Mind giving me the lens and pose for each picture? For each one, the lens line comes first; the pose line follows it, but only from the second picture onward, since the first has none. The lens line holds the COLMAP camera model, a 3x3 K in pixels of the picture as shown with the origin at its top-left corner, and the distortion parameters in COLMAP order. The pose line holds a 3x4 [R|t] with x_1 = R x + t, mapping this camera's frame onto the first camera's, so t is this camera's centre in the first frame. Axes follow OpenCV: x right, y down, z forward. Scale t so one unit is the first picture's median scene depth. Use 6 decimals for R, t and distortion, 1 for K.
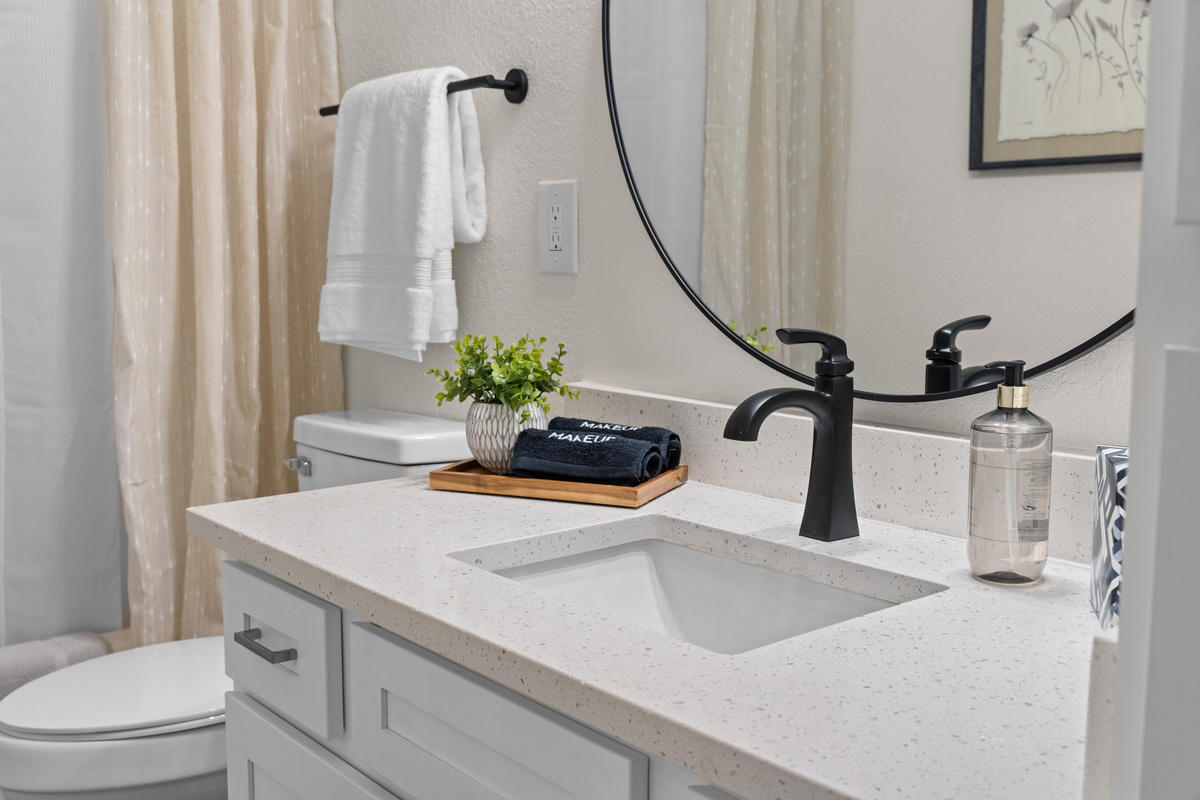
lens RADIAL K [[1252.1, 0, 600.0], [0, 1252.1, 400.0], [0, 0, 1]] dist [0.014201, 0.017998]
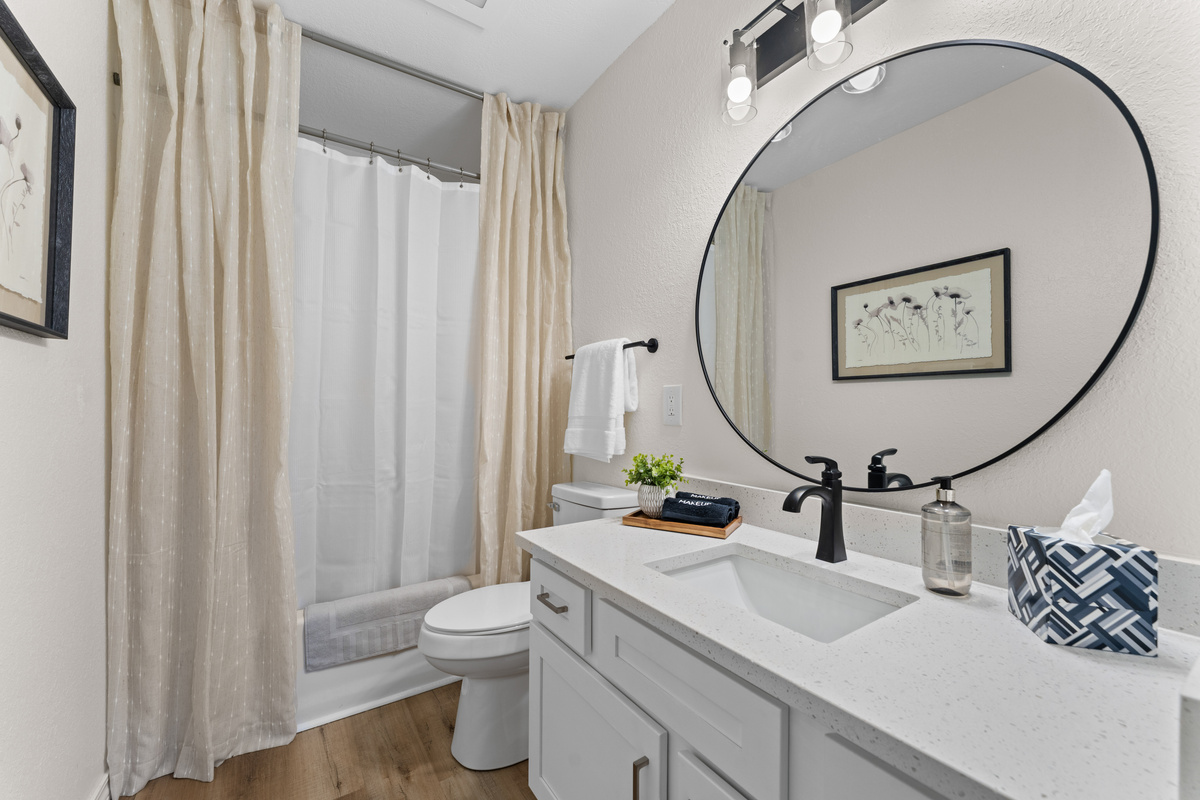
lens RADIAL K [[476.3, 0, 596.0], [0, 476.3, 401.8], [0, 0, 1]] dist [0.002918, -0.000185]
pose [[0.994936, 0.000321, -0.100509, -0.097037], [-0.014133, 0.990506, -0.136739, -0.026636], [0.099511, 0.137467, 0.985495, 0.146194]]
